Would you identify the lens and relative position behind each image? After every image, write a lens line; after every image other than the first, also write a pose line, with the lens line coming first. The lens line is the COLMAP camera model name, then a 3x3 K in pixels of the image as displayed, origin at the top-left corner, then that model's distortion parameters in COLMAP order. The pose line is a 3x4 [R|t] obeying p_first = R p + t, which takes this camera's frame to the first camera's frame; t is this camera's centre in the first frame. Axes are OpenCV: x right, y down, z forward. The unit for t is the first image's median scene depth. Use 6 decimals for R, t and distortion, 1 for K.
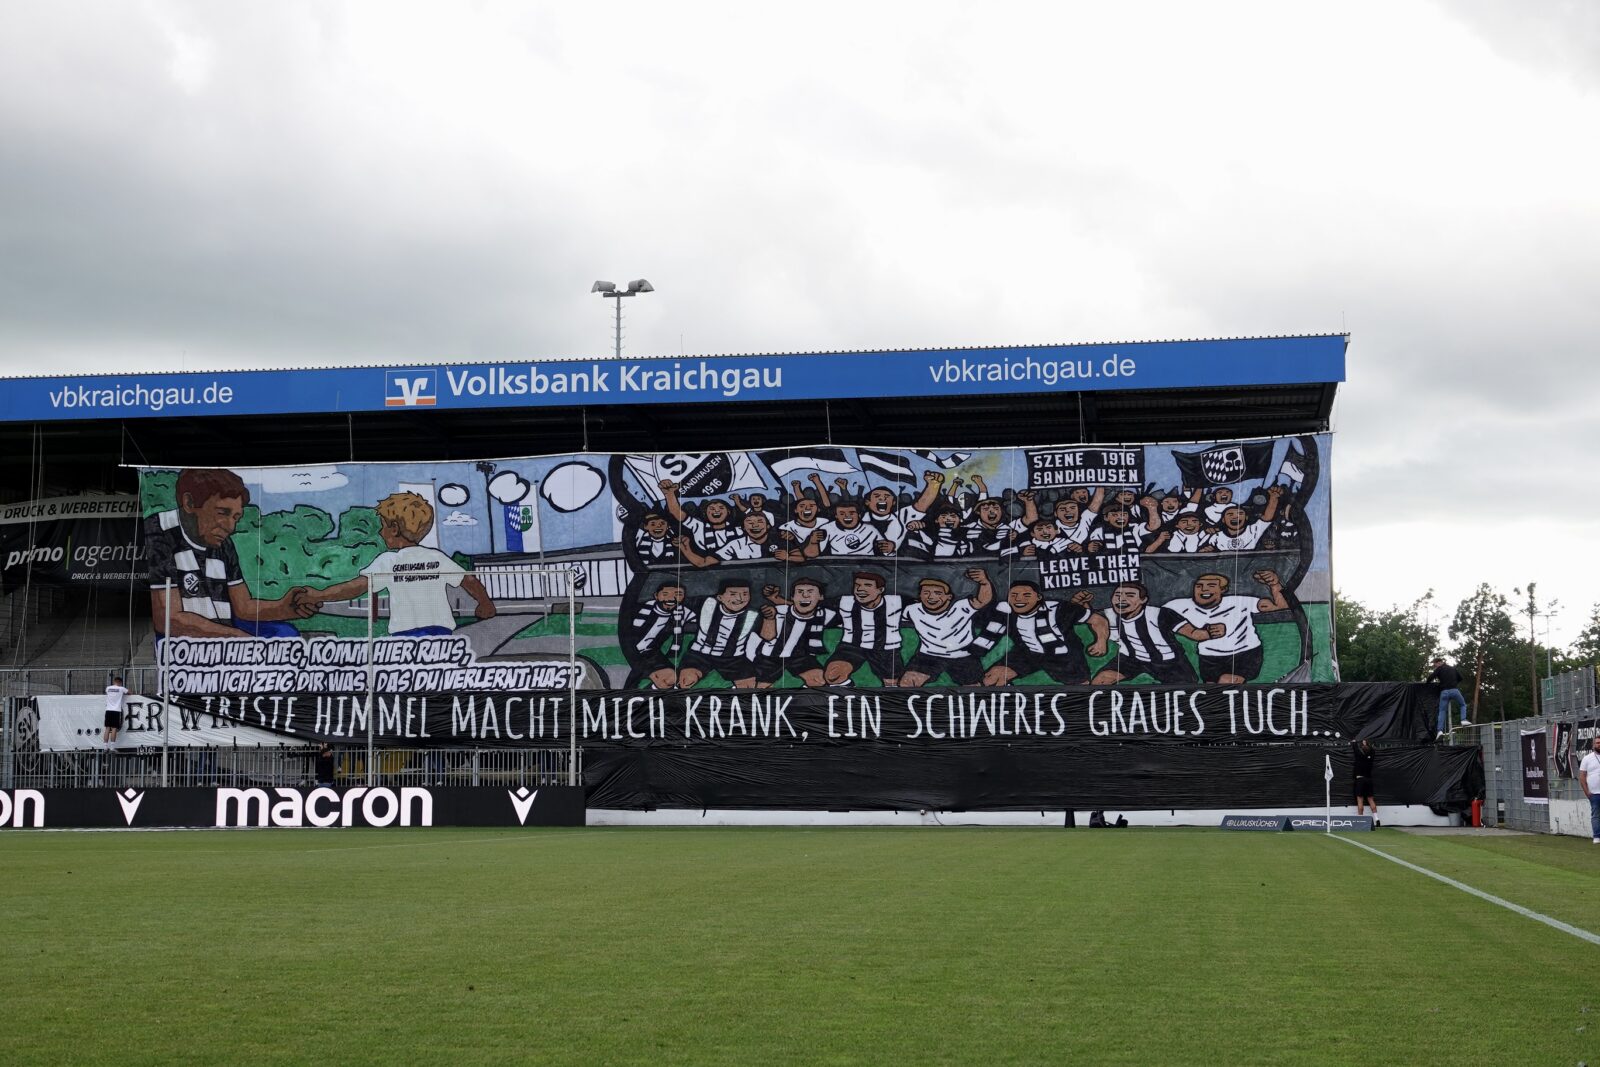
lens RADIAL K [[2417.0, 0, 806.8], [0, 2417.0, 524.9], [0, 0, 1]] dist [0.032541, 0.000000]
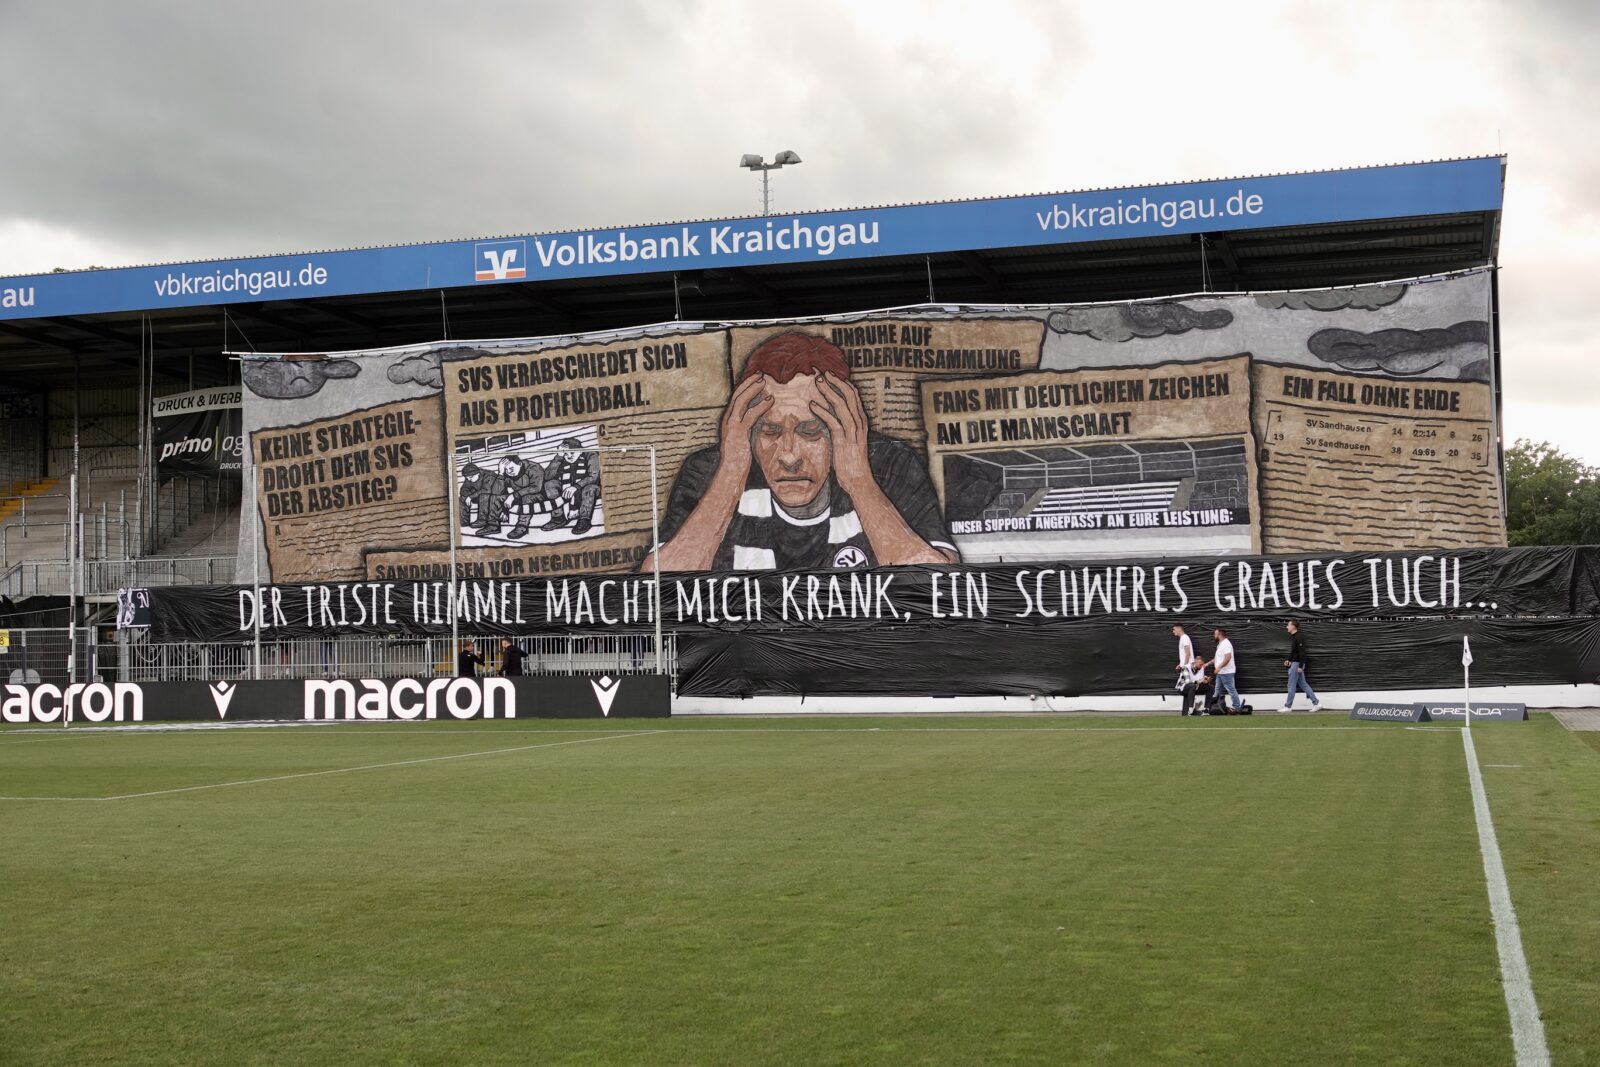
lens RADIAL K [[2050.6, 0, 838.6], [0, 2050.6, 543.5], [0, 0, 1]] dist [0.003336, 0.000000]
pose [[0.990900, -0.021352, -0.132897, 0.078122], [0.029684, 0.997694, 0.061034, 0.010032], [0.131287, -0.064424, 0.989249, 0.215381]]
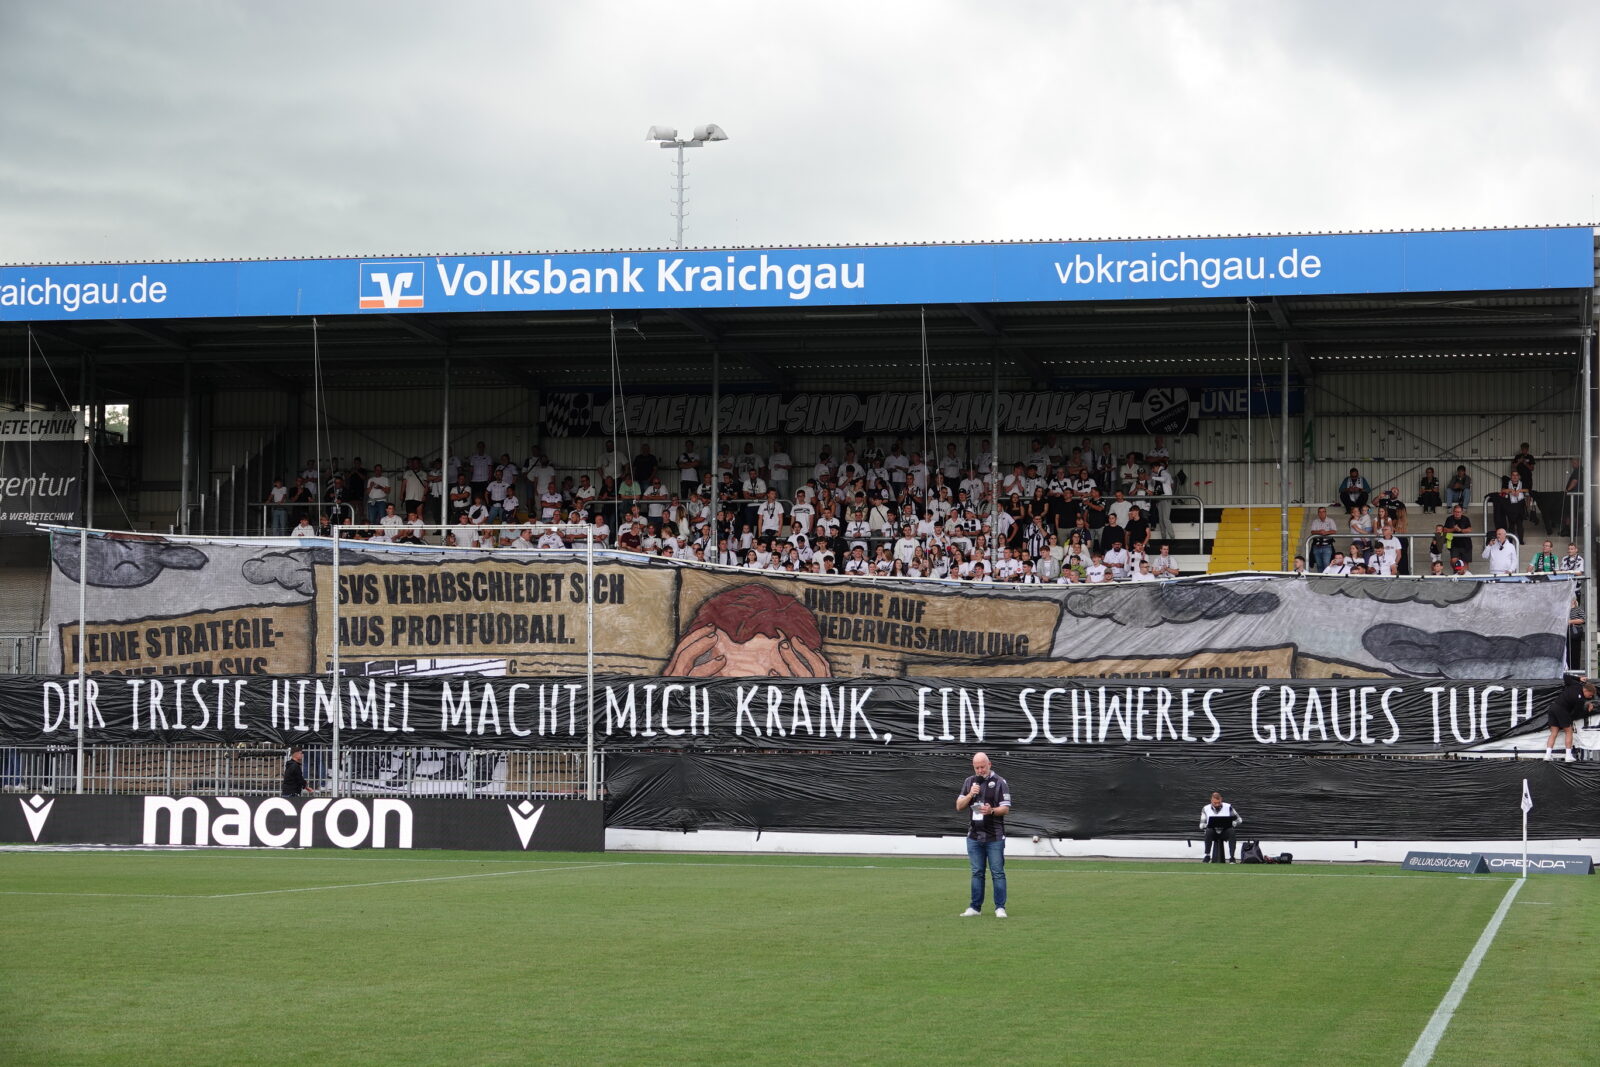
lens RADIAL K [[3472.2, 0, 856.3], [0, 3472.2, 535.4], [0, 0, 1]] dist [0.043488, 0.000000]
pose [[0.998264, 0.008217, -0.058324, 0.053650], [-0.005730, 0.999073, 0.042676, -0.025879], [0.058621, -0.042268, 0.997385, -0.114561]]
